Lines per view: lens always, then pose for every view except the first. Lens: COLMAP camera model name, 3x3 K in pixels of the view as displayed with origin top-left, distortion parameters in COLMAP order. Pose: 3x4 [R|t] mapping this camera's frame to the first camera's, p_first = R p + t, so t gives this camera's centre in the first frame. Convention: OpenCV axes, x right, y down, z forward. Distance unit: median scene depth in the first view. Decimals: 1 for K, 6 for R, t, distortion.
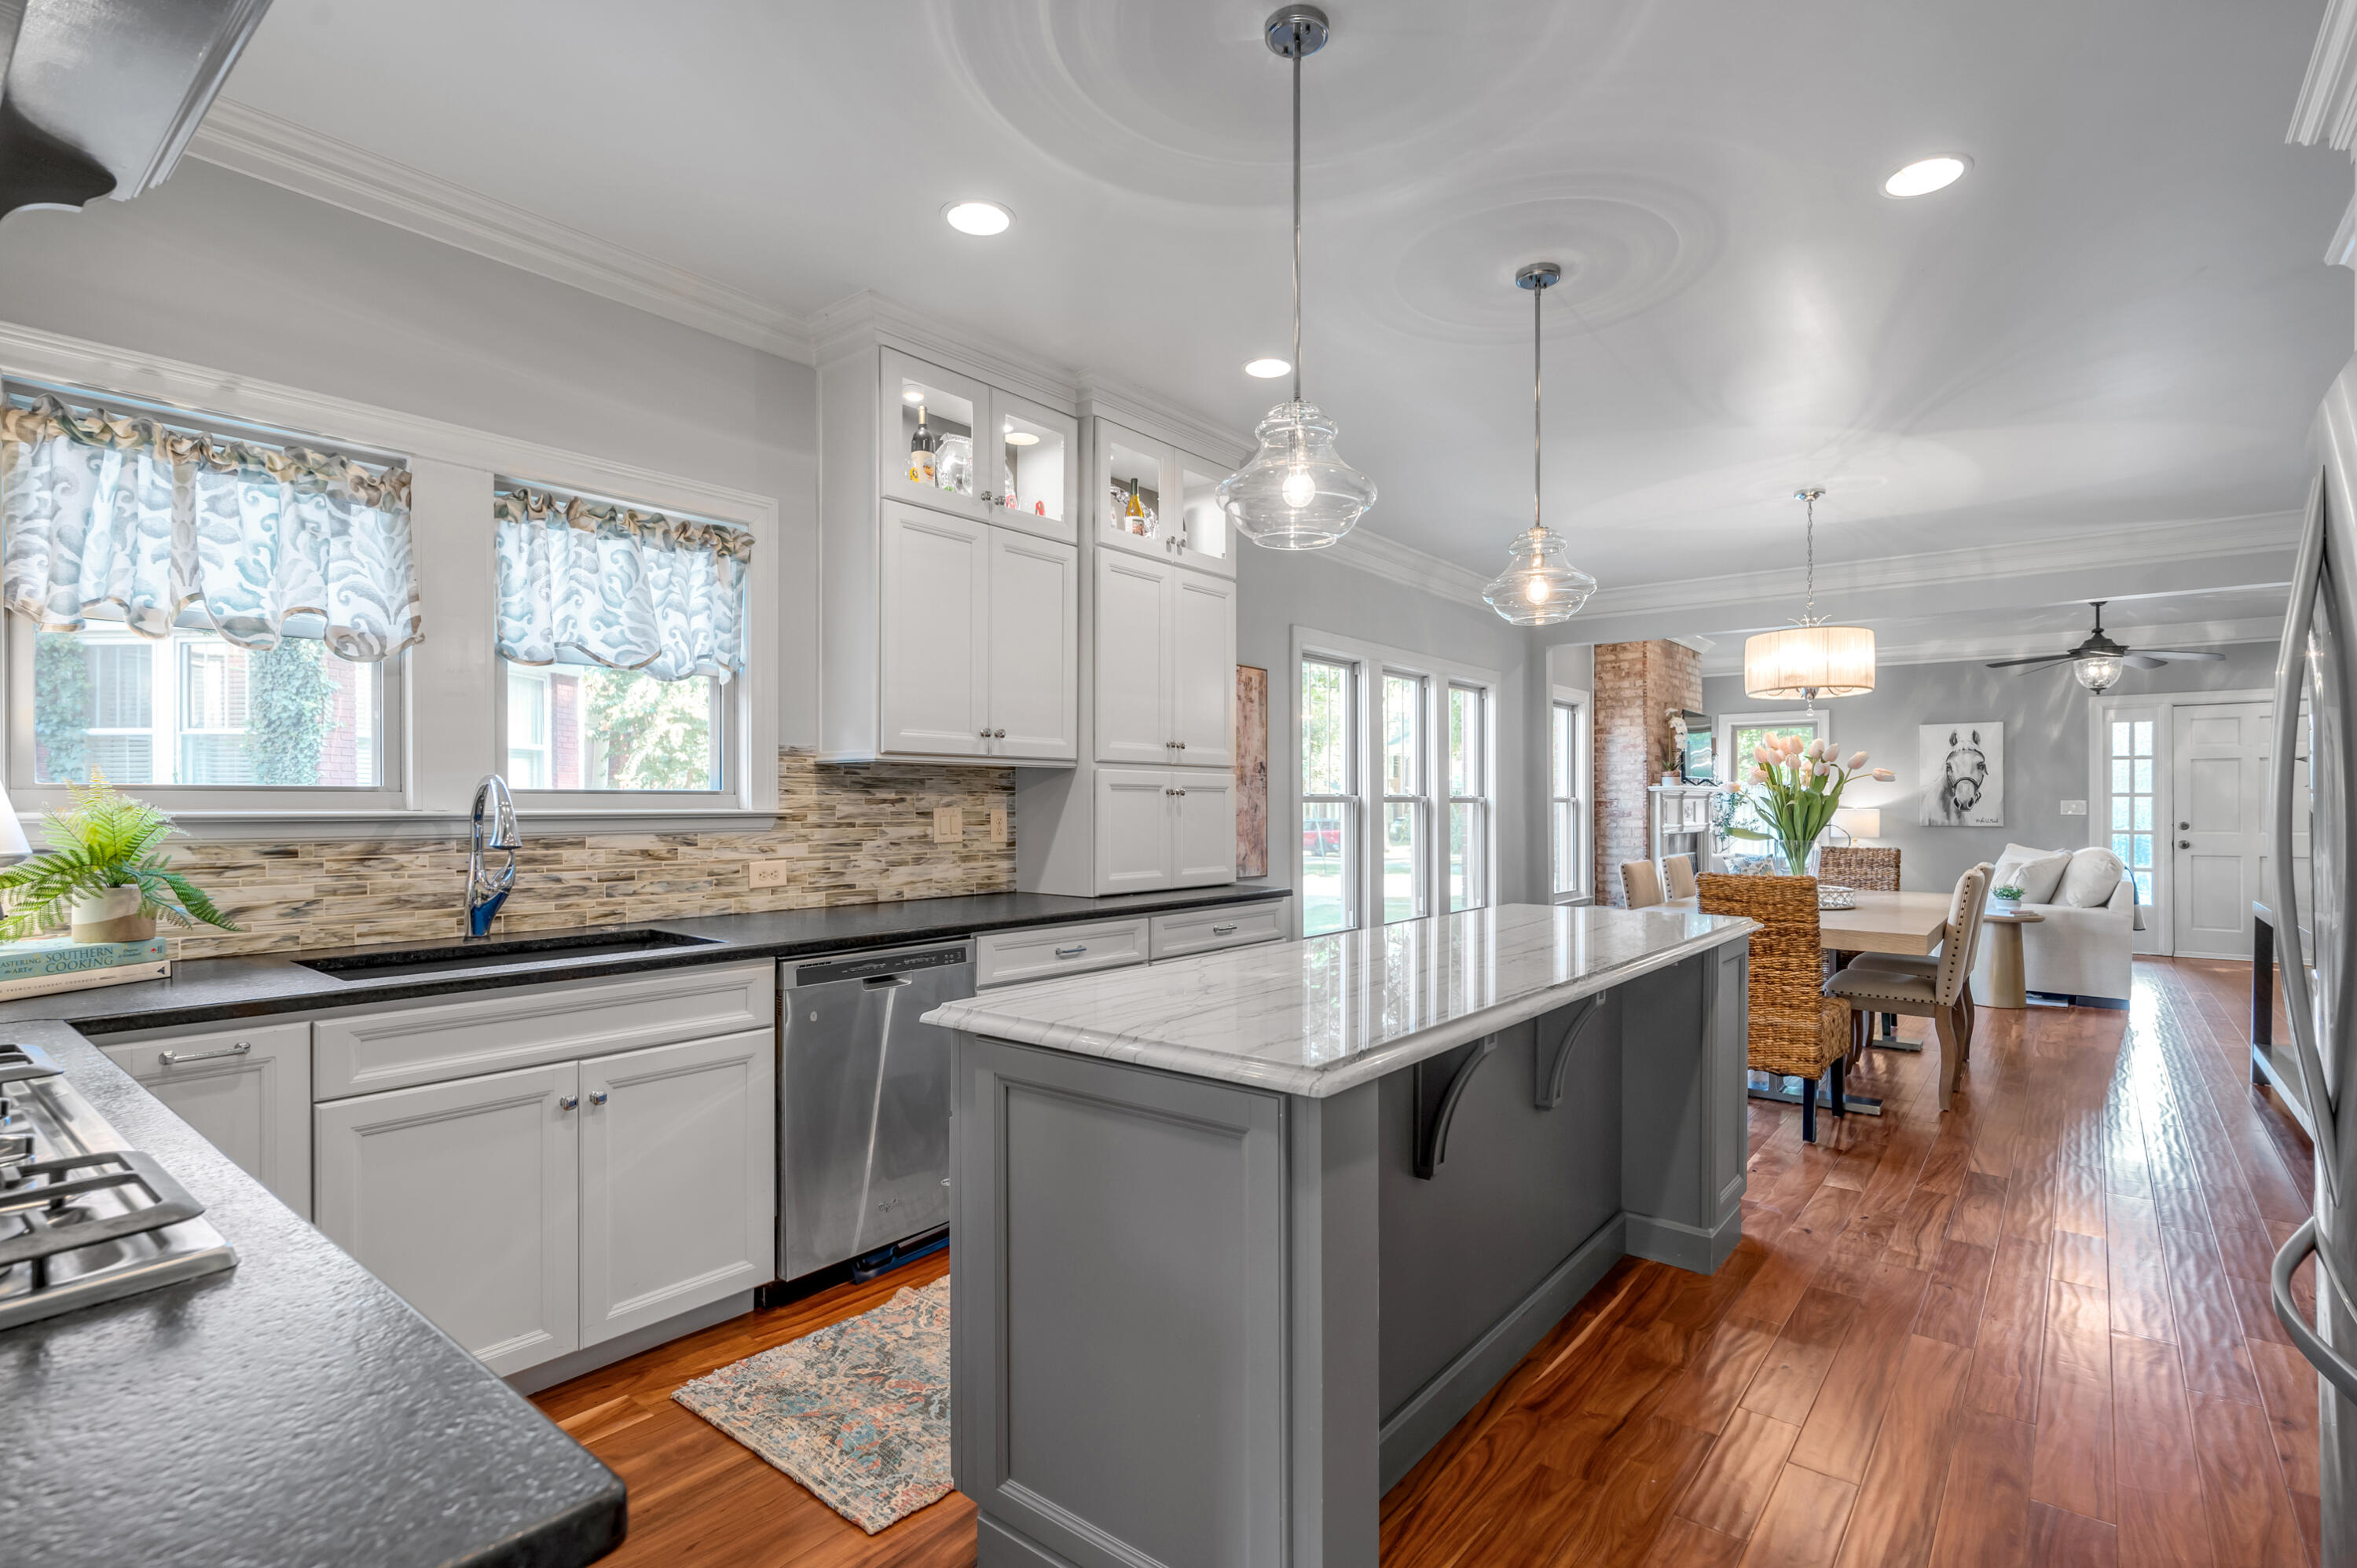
lens RADIAL K [[1123.9, 0, 1177.5], [0, 1123.9, 803.7], [0, 0, 1]] dist [-0.006090, 0.000033]
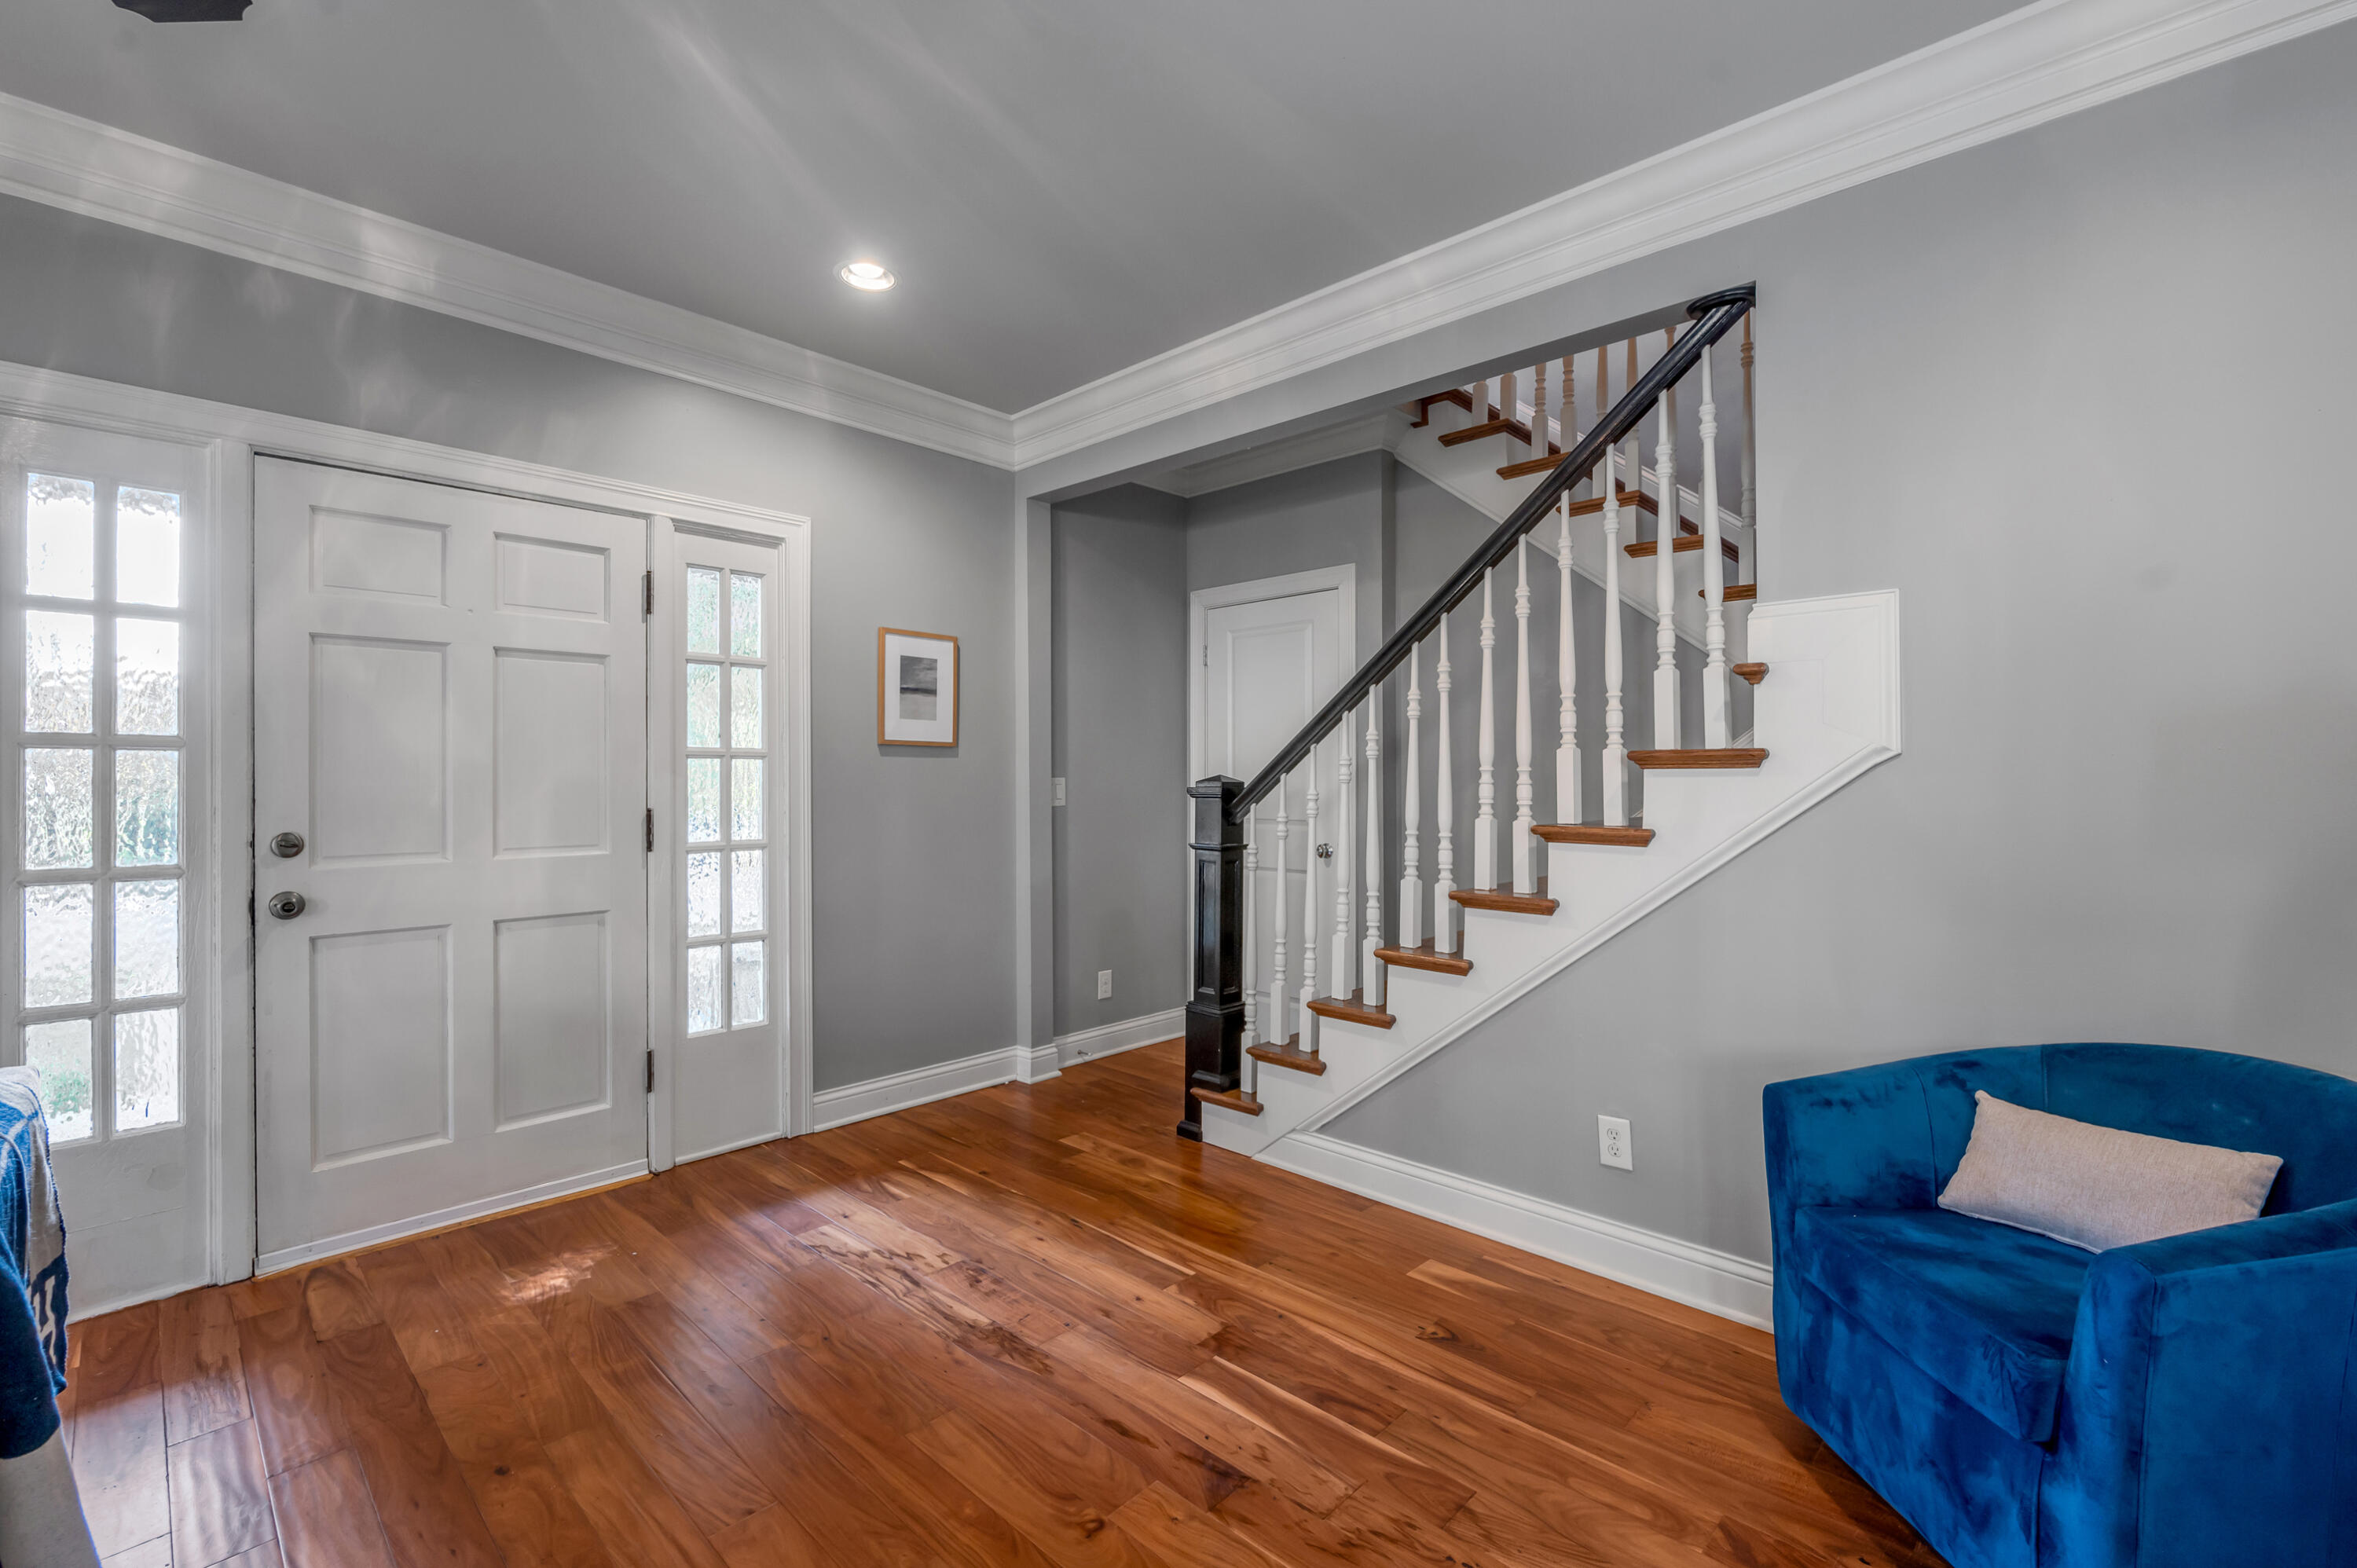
lens RADIAL K [[1018.7, 0, 1174.8], [0, 1018.7, 773.0], [0, 0, 1]] dist [-0.003592, -0.000303]
pose [[0.091606, 0.004051, 0.995787, 1.619662], [-0.000695, 0.999992, -0.004004, 0.001983], [-0.995795, -0.000326, 0.091608, 1.839798]]
